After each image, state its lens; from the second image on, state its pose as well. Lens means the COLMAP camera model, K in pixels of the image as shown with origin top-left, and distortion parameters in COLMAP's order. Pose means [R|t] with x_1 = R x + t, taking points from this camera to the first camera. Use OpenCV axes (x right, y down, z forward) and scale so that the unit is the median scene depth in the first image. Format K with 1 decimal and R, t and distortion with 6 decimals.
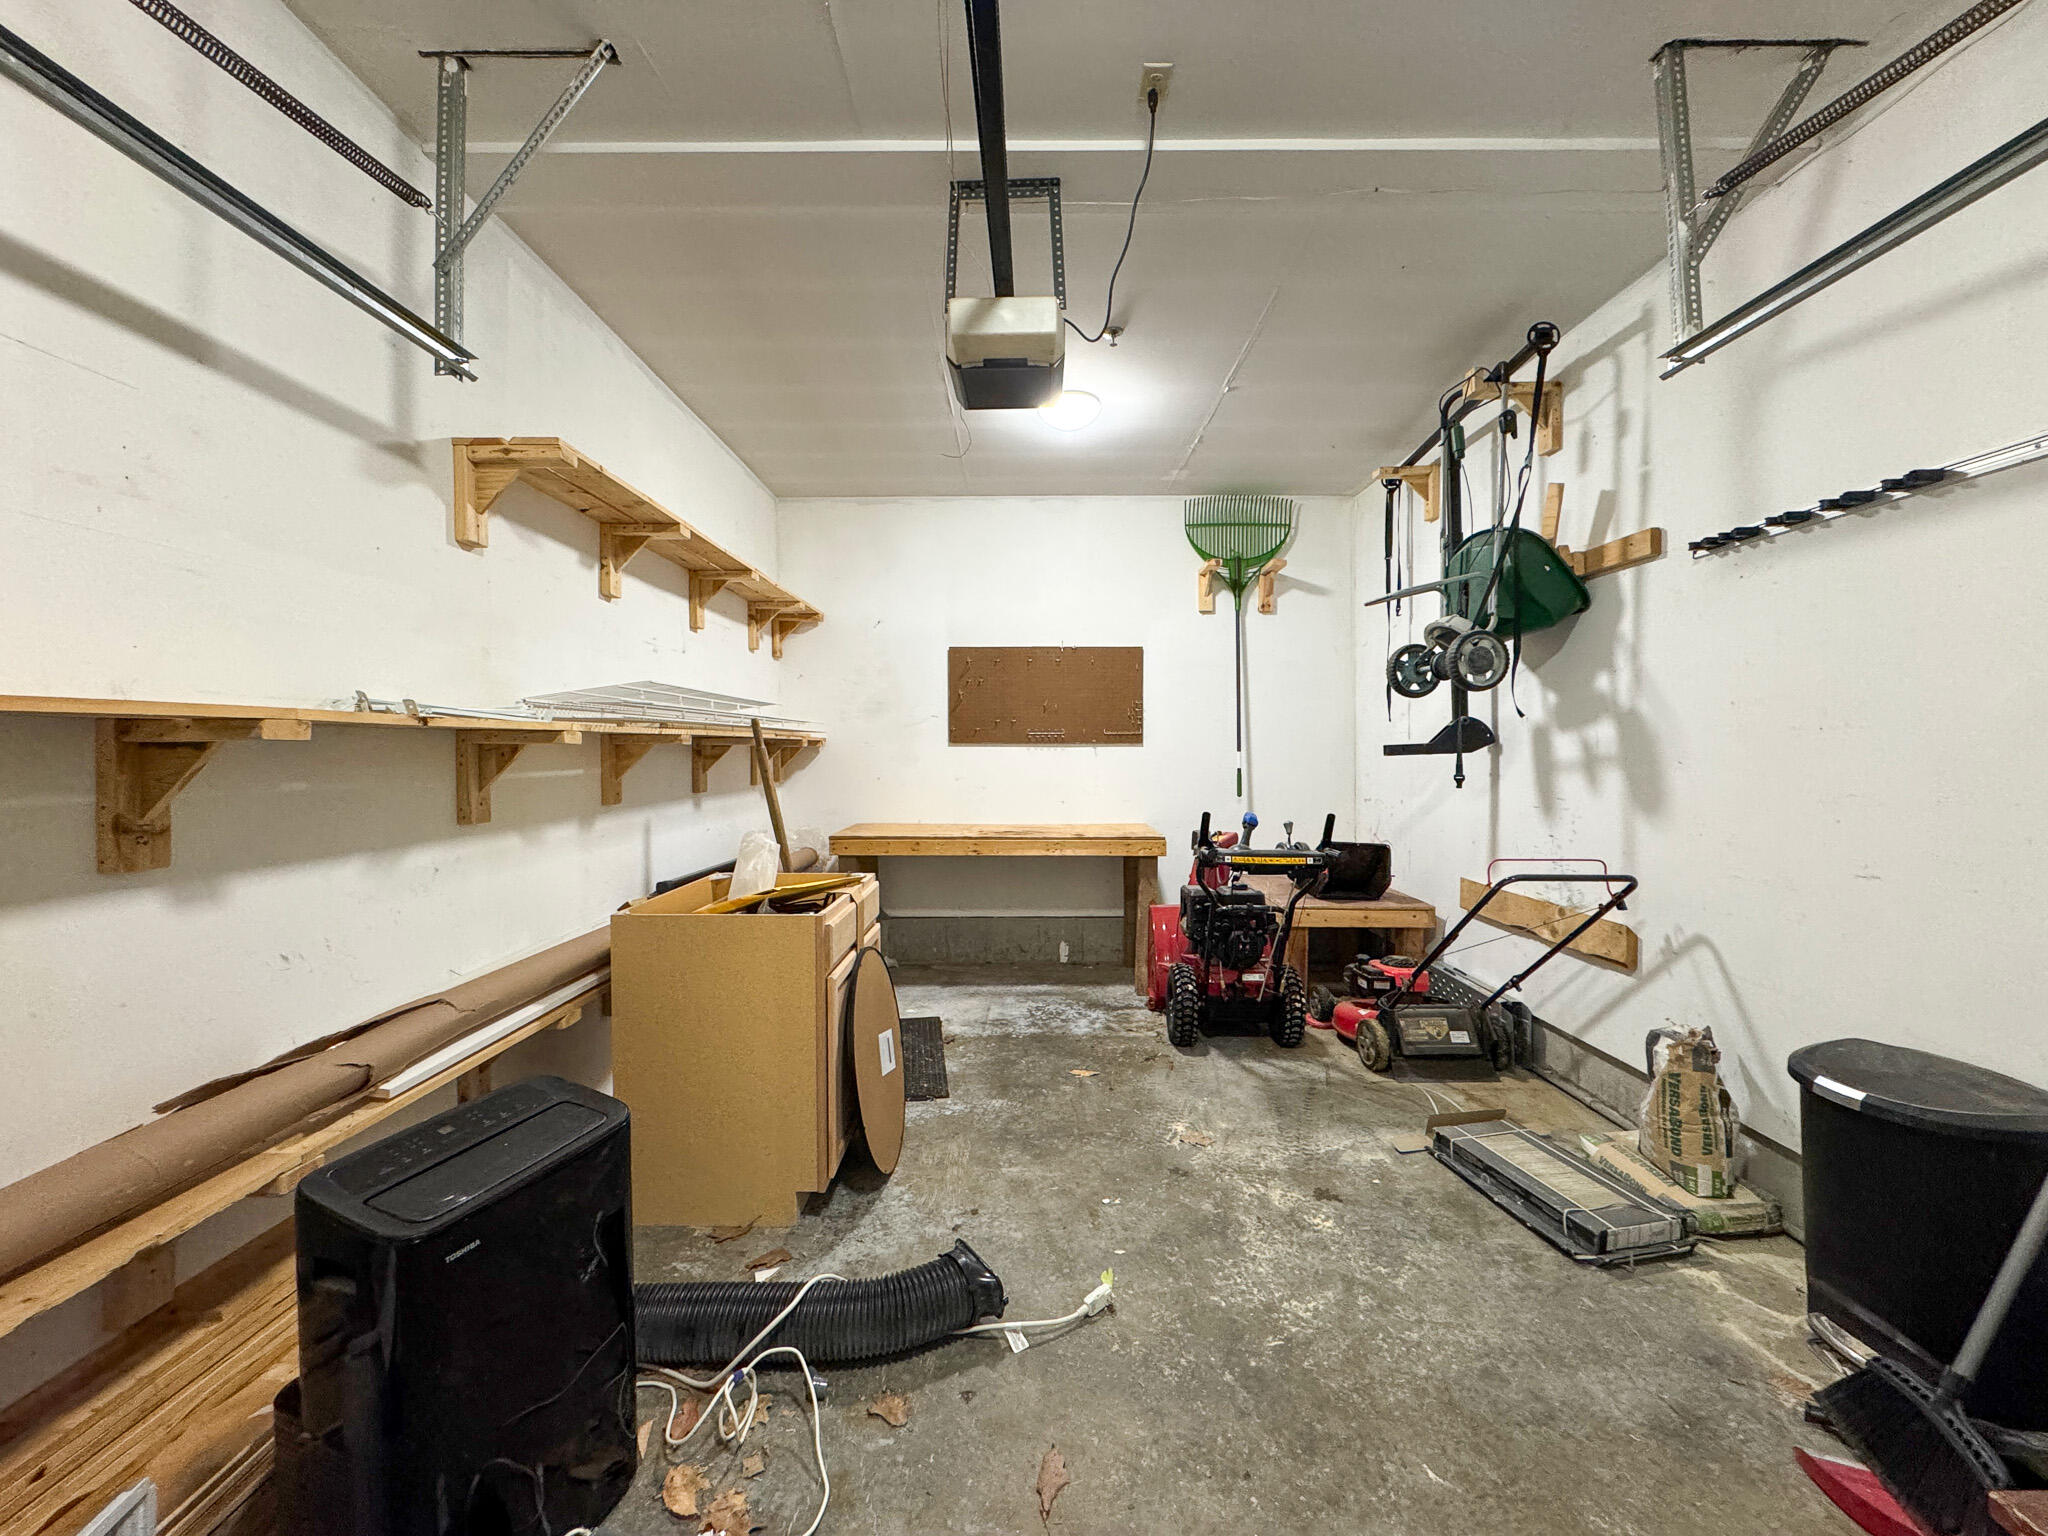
lens RADIAL K [[825.6, 0, 1024.0], [0, 825.6, 768.0], [0, 0, 1]] dist [-0.004125, 0.000014]
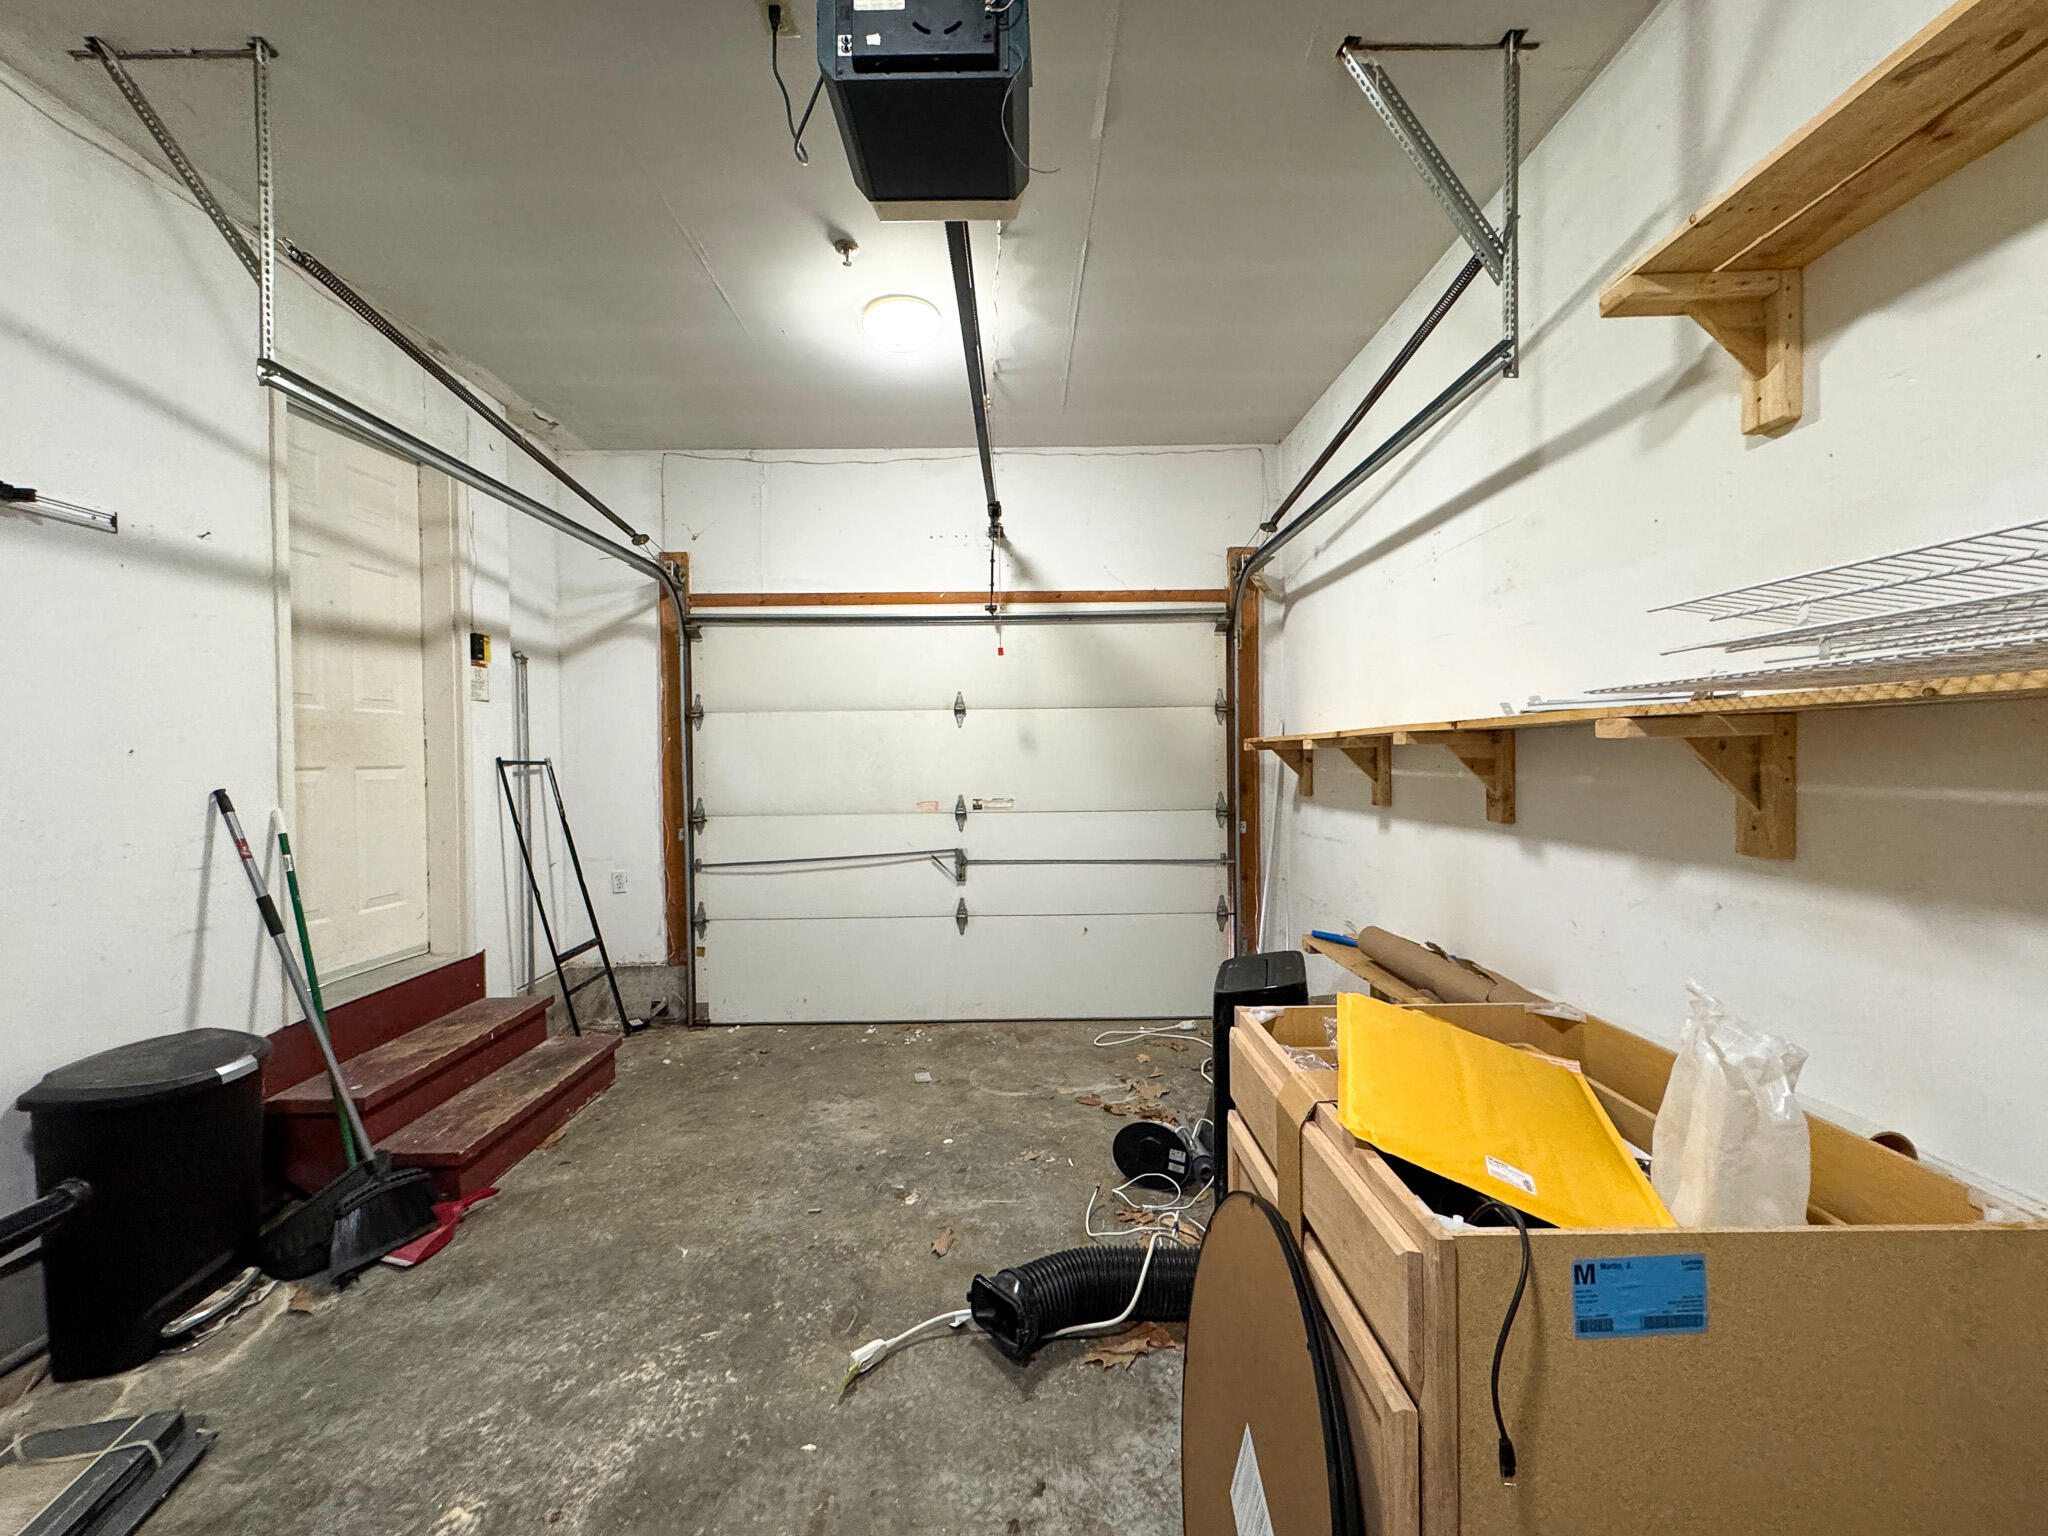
lens RADIAL K [[825.6, 0, 1024.0], [0, 825.6, 768.0], [0, 0, 1]] dist [-0.004125, 0.000014]
pose [[-0.999817, 0.014771, -0.012130, -0.092911], [0.014341, 0.999290, 0.034833, -0.045547], [0.012636, 0.034653, -0.999320, 2.142290]]
